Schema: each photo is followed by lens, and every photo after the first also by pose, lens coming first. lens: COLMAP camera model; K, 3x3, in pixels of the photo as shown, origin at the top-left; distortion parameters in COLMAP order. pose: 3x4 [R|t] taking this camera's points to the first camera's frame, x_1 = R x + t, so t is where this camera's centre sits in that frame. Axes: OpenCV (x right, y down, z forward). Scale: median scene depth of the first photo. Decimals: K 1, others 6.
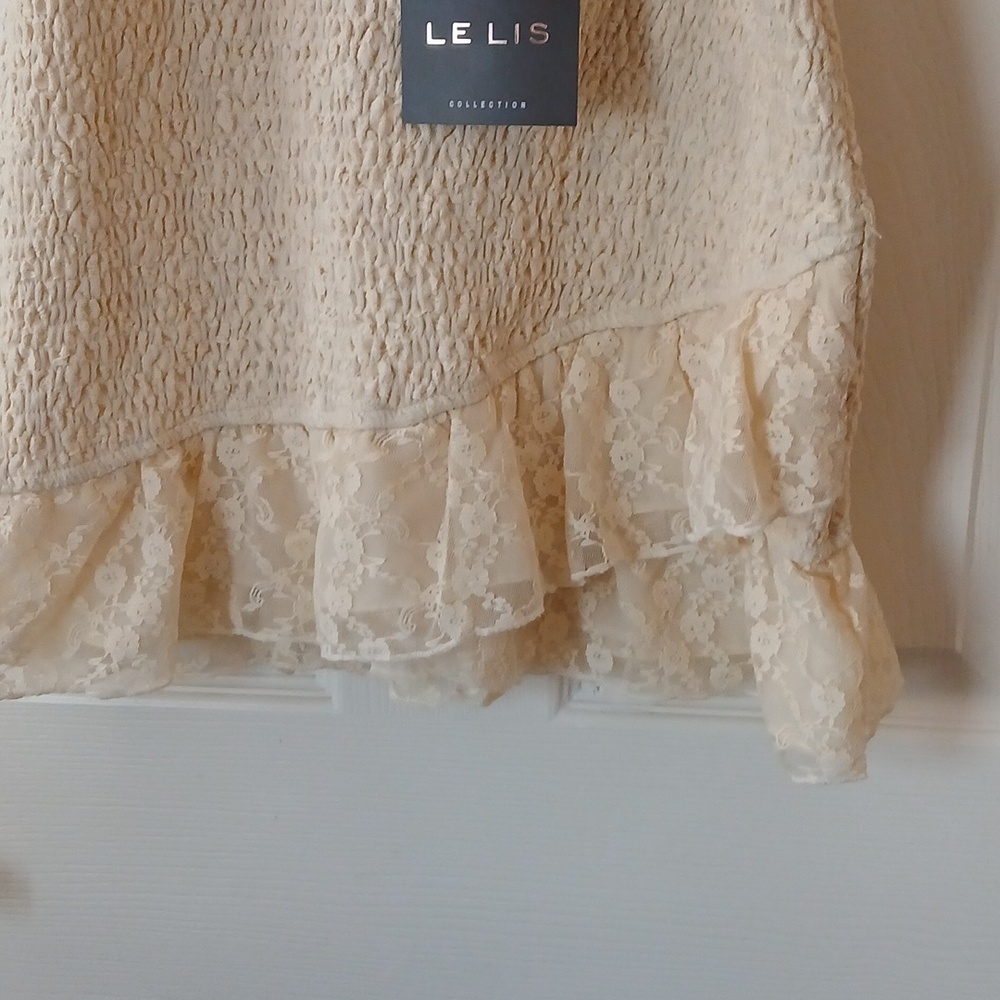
lens RADIAL K [[1652.0, 0, 495.6], [0, 1652.0, 500.2], [0, 0, 1]] dist [0.107602, 0.000000]
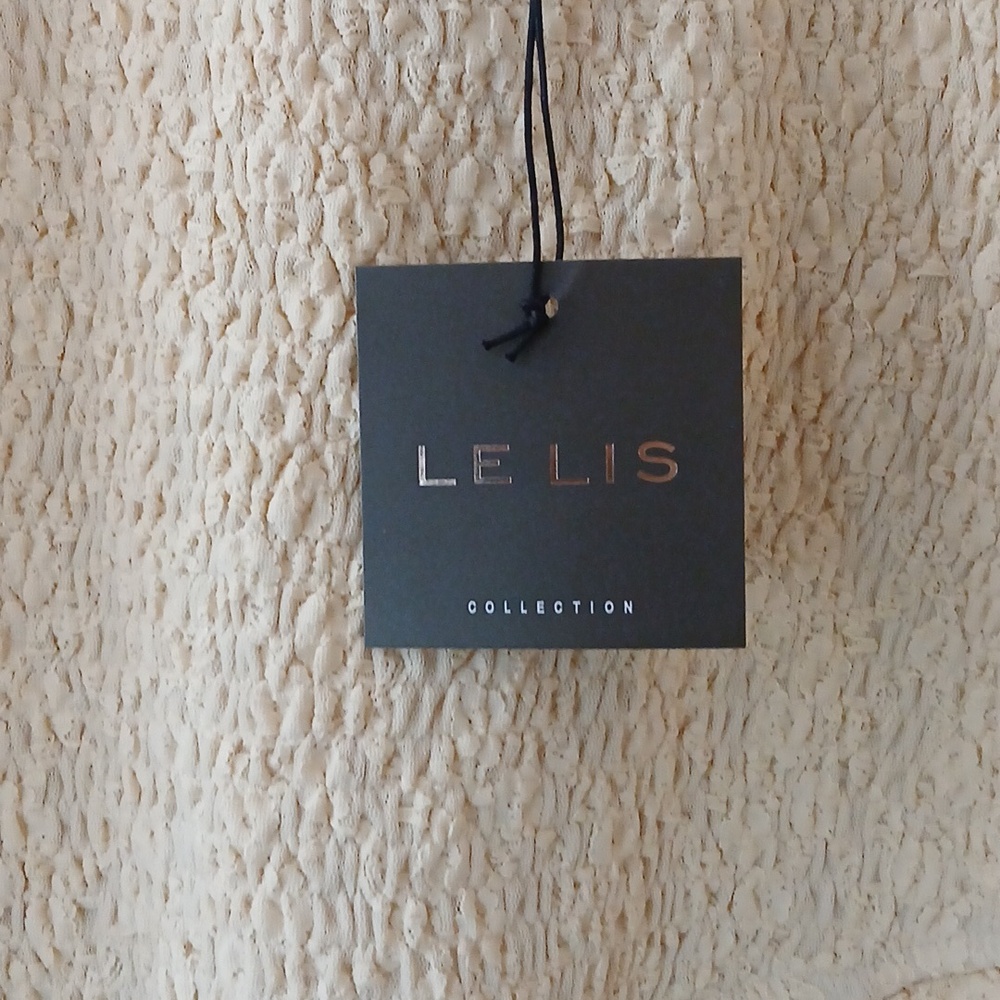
lens RADIAL K [[1652.0, 0, 501.5], [0, 1652.0, 500.8], [0, 0, 1]] dist [0.107602, 0.000000]
pose [[0.994425, -0.029058, 0.101365, -0.062134], [0.049157, 0.978187, -0.201825, -0.165862], [-0.093289, 0.205683, 0.974162, 0.515355]]
